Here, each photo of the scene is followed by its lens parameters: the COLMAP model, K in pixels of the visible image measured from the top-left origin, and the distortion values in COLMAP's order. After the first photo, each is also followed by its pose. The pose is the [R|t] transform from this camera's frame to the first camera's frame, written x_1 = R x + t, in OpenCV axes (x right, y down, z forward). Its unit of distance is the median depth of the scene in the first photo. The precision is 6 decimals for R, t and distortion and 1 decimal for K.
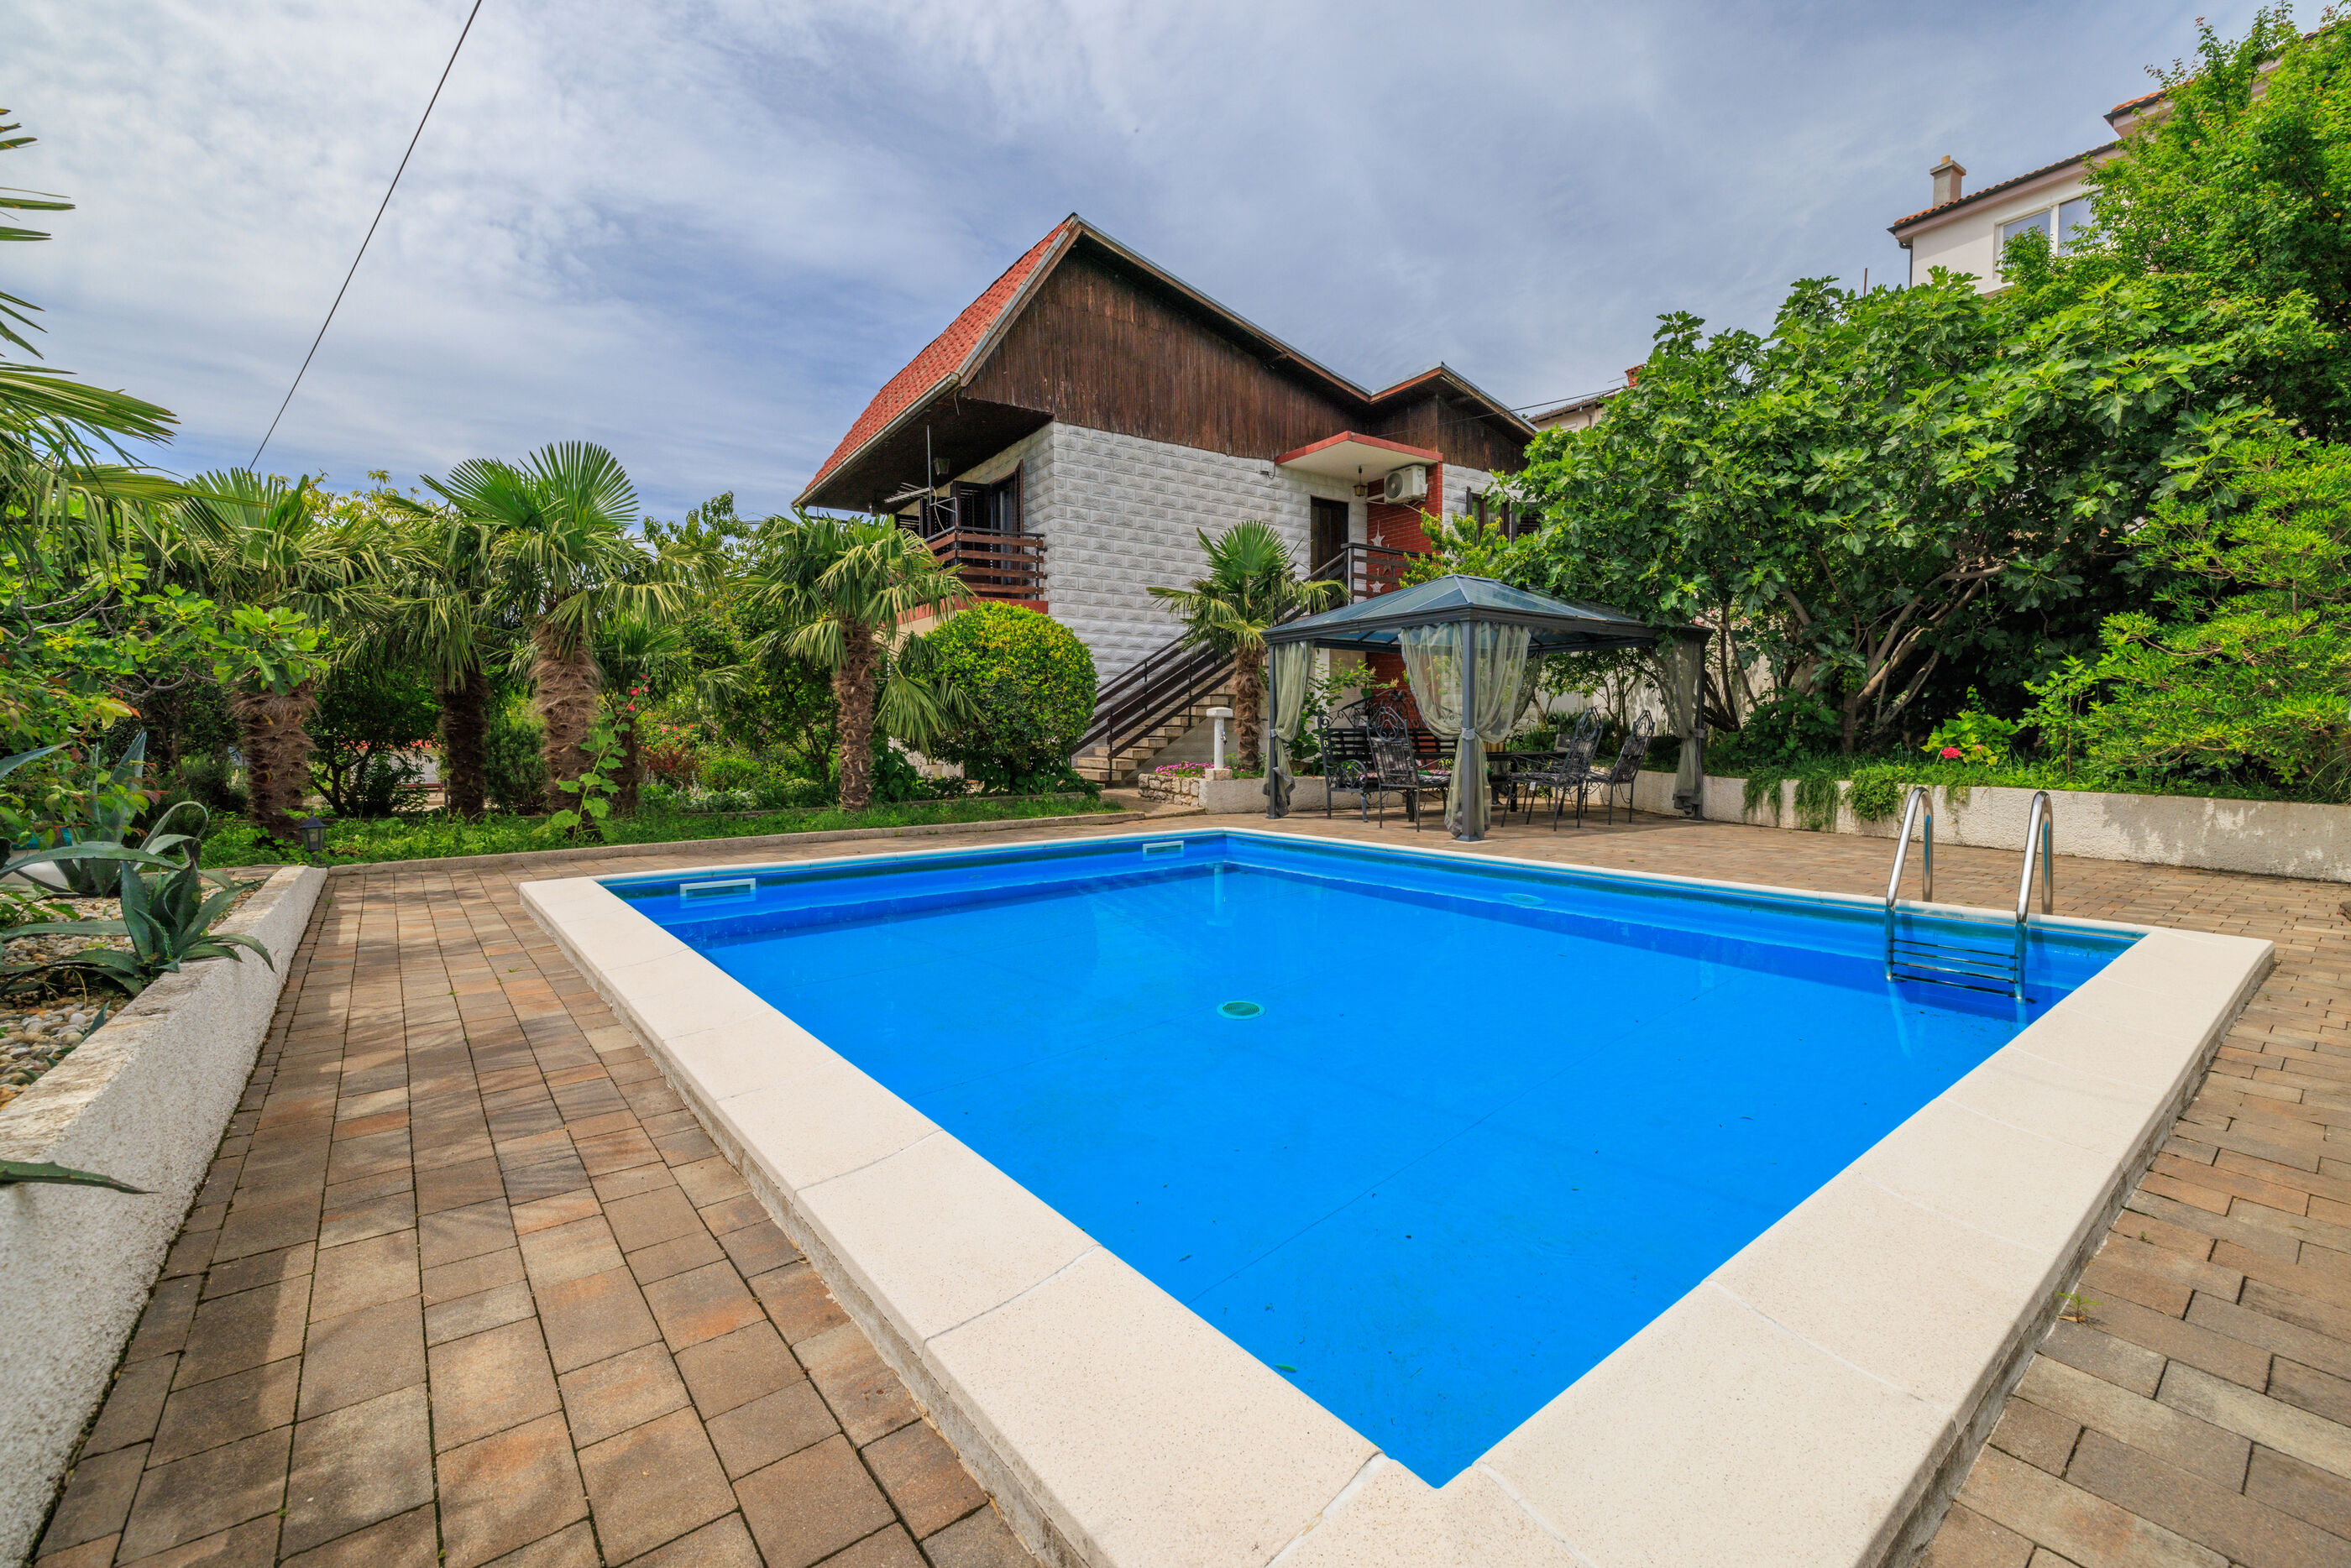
lens RADIAL K [[983.0, 0, 1188.6], [0, 983.0, 782.9], [0, 0, 1]] dist [0.002923, -0.000418]
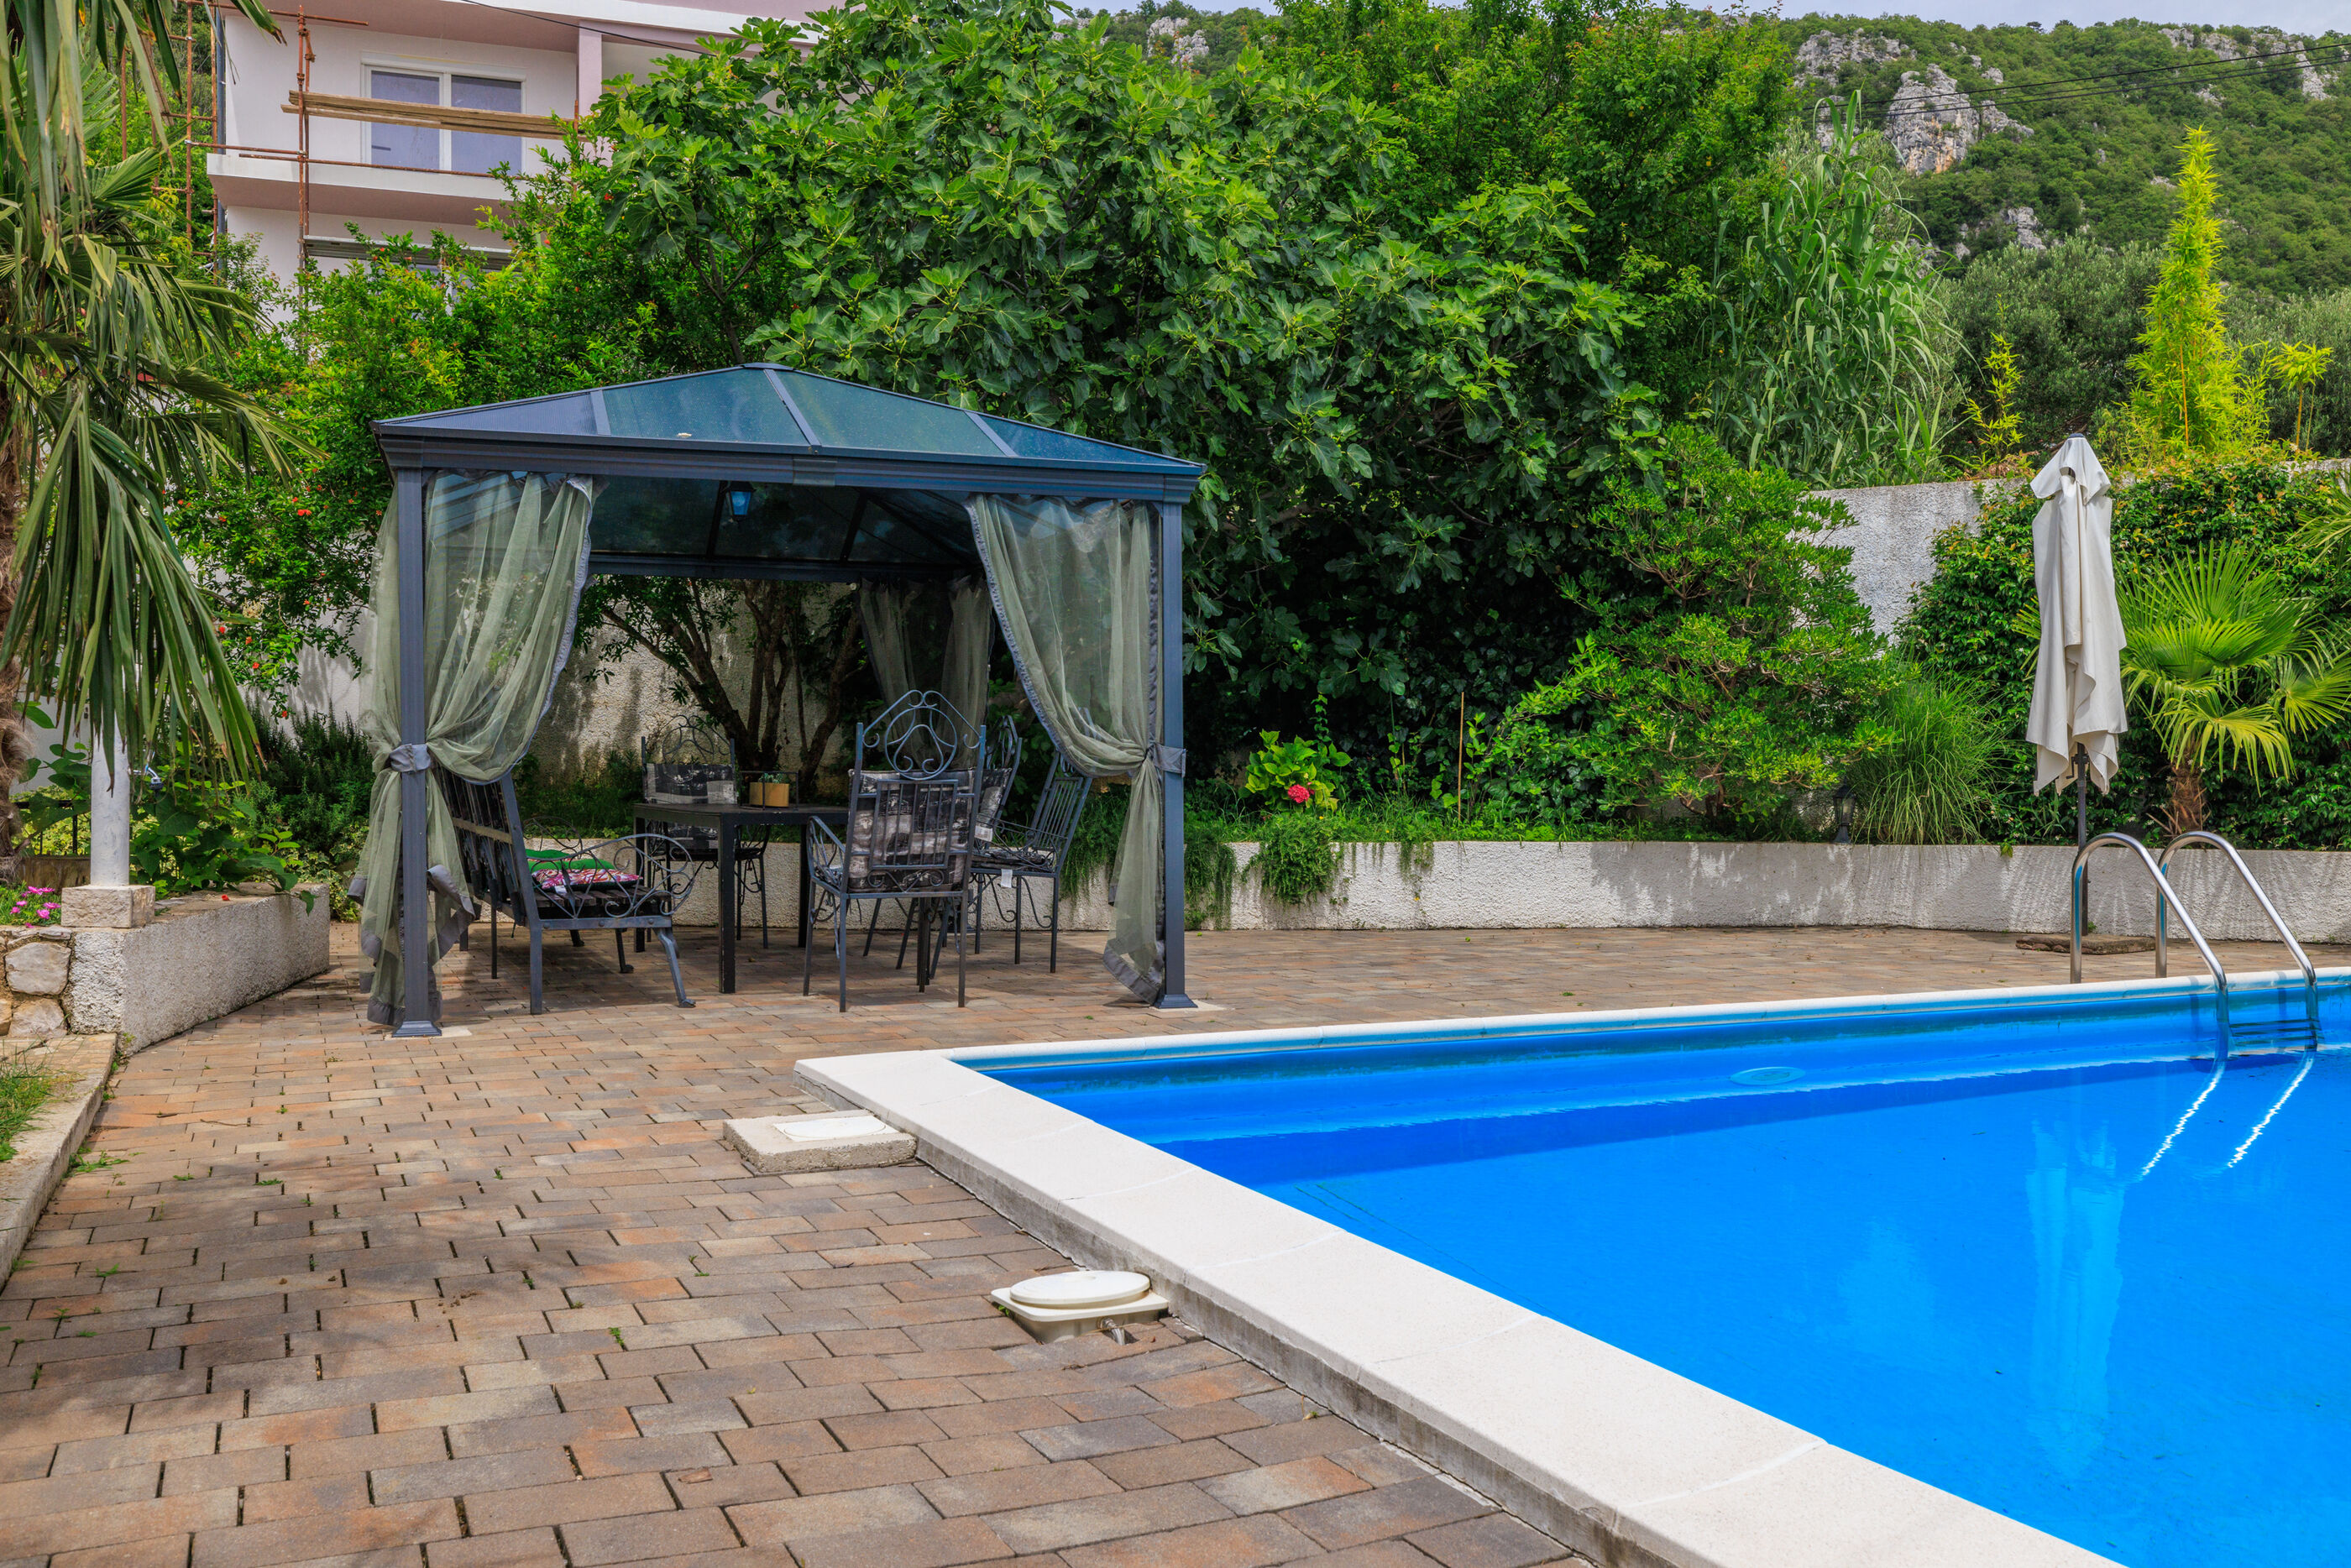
lens RADIAL K [[2021.4, 0, 1175.9], [0, 2021.4, 779.1], [0, 0, 1]] dist [-0.001023, 0.000037]
pose [[0.251409, -0.002877, 0.967877, -0.503557], [0.046188, 0.998892, -0.009028, -0.029076], [-0.966778, 0.046974, 0.251264, 0.671857]]
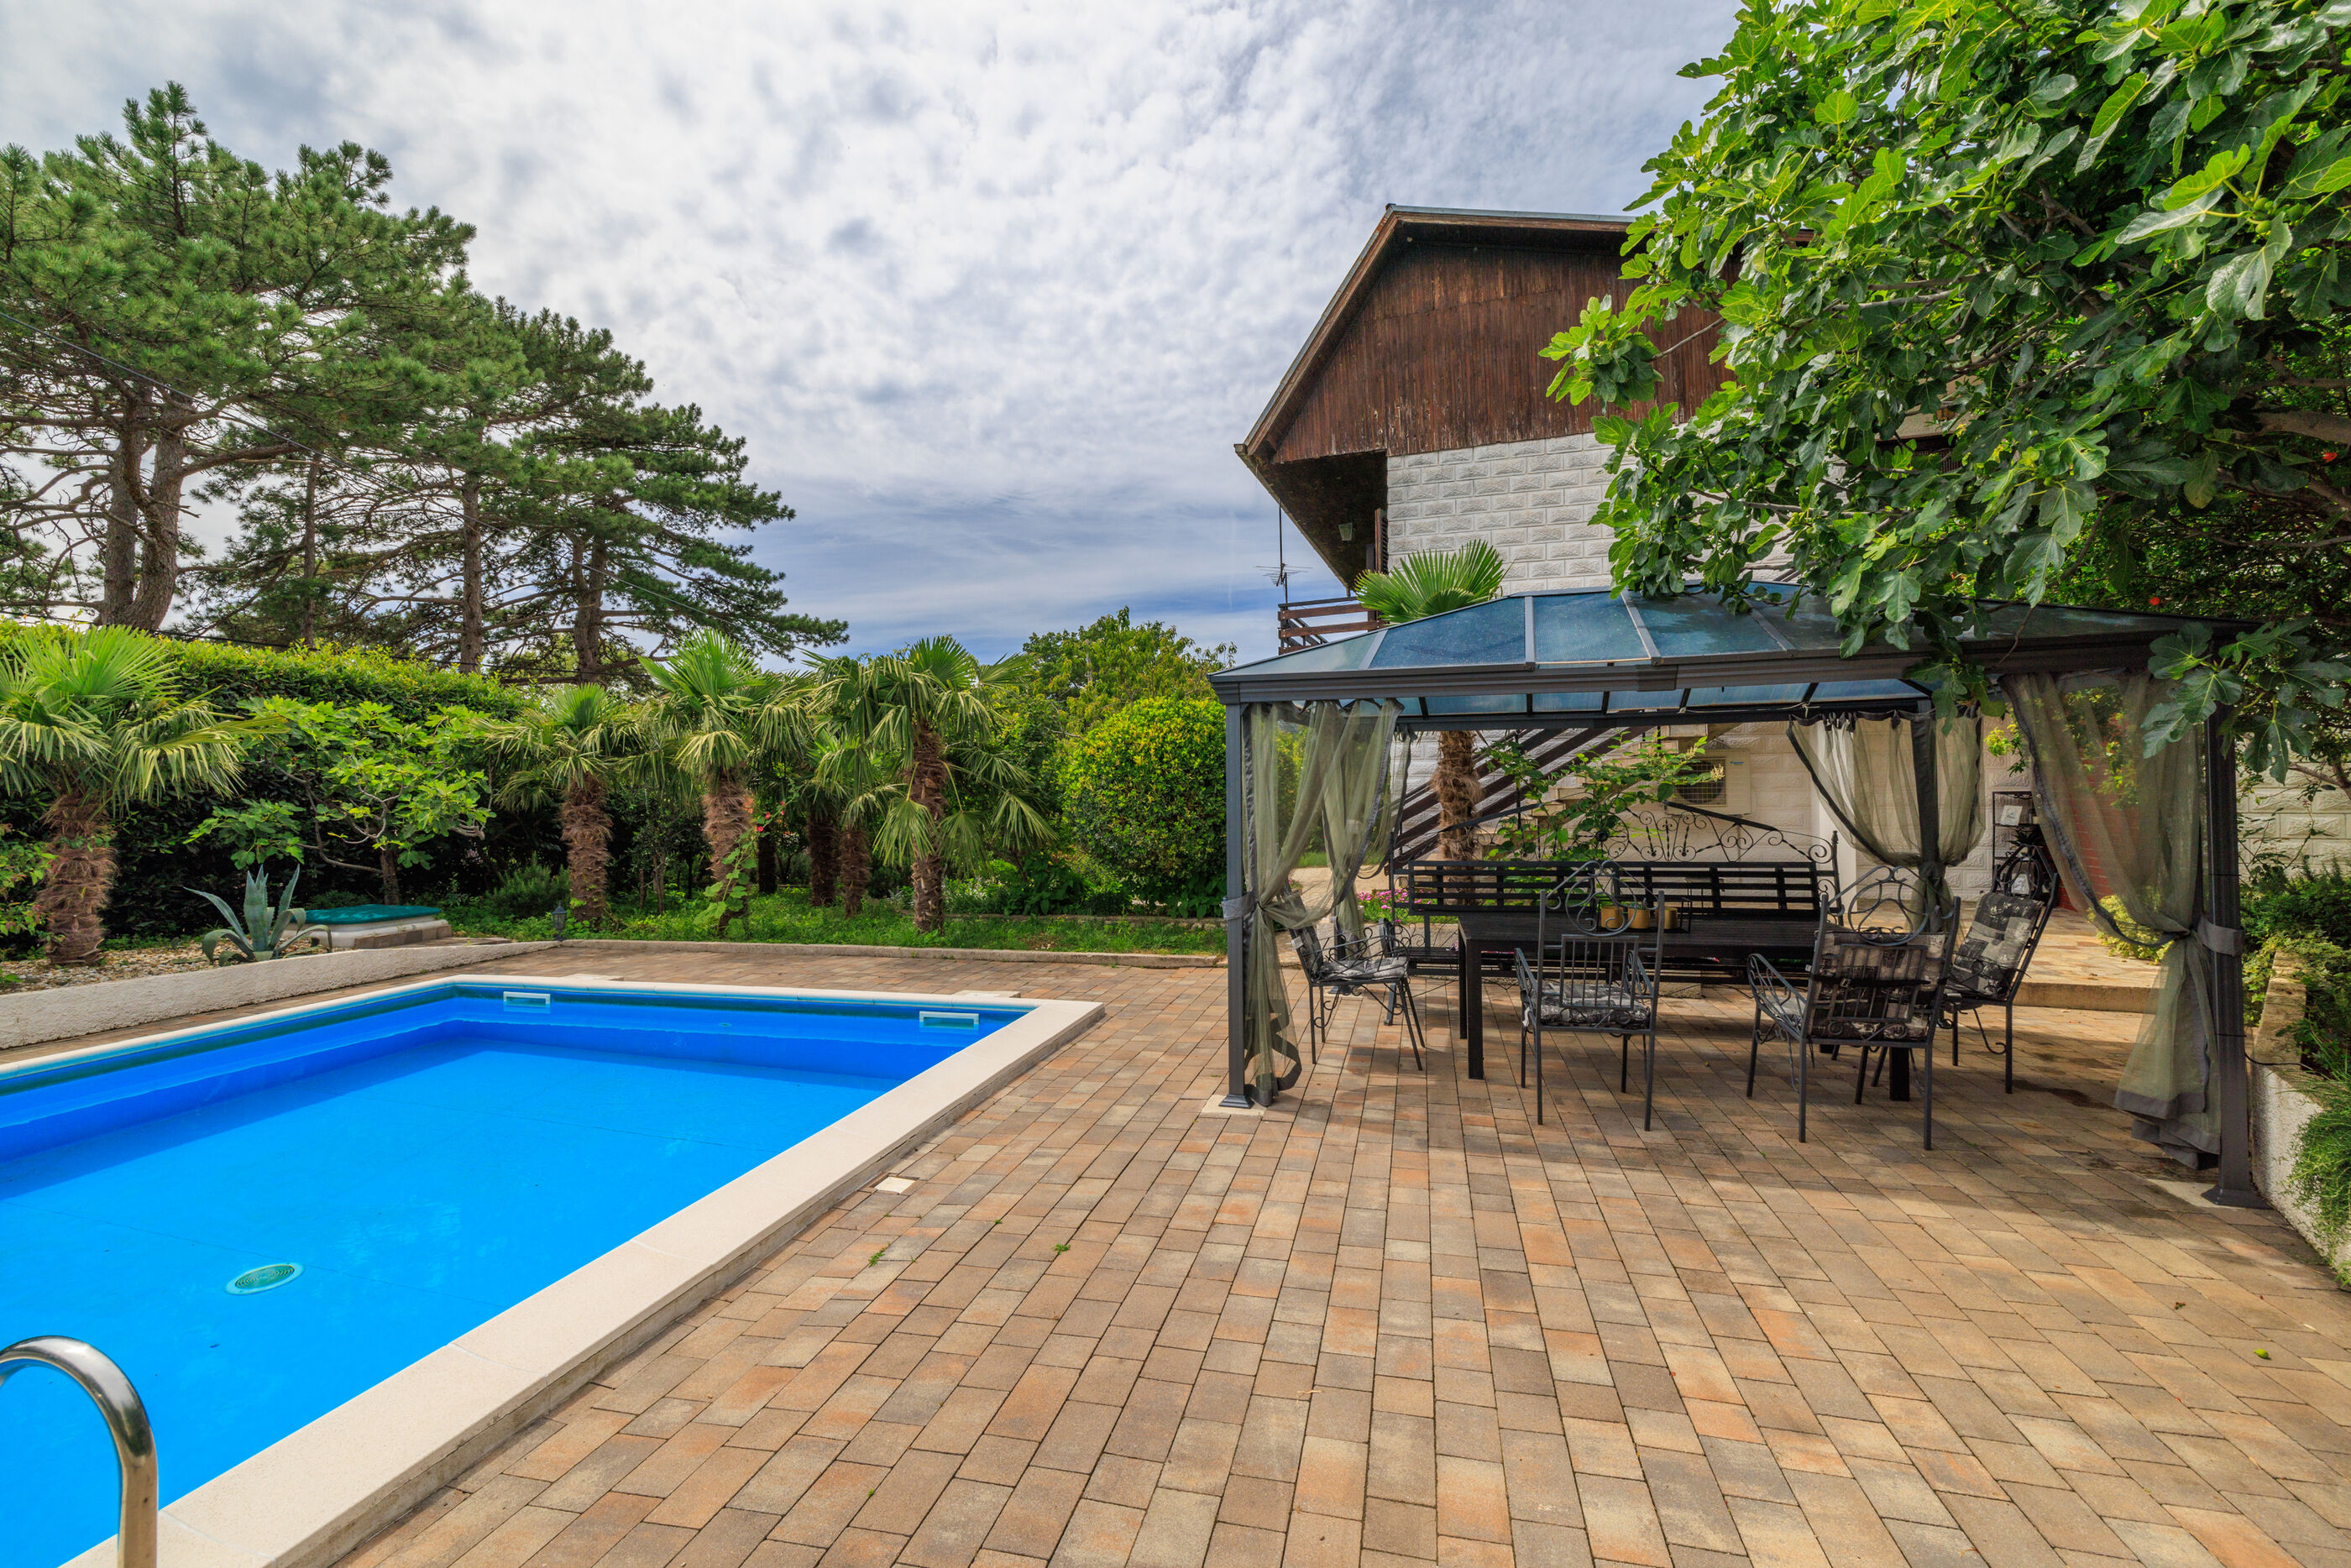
lens RADIAL K [[983.0, 0, 1167.3], [0, 983.0, 779.5], [0, 0, 1]] dist [0.002923, -0.000418]
pose [[0.603123, -0.016039, -0.797487, 0.609393], [-0.029365, 0.998674, -0.042293, -0.084735], [0.797108, 0.048927, 0.601852, 0.549481]]
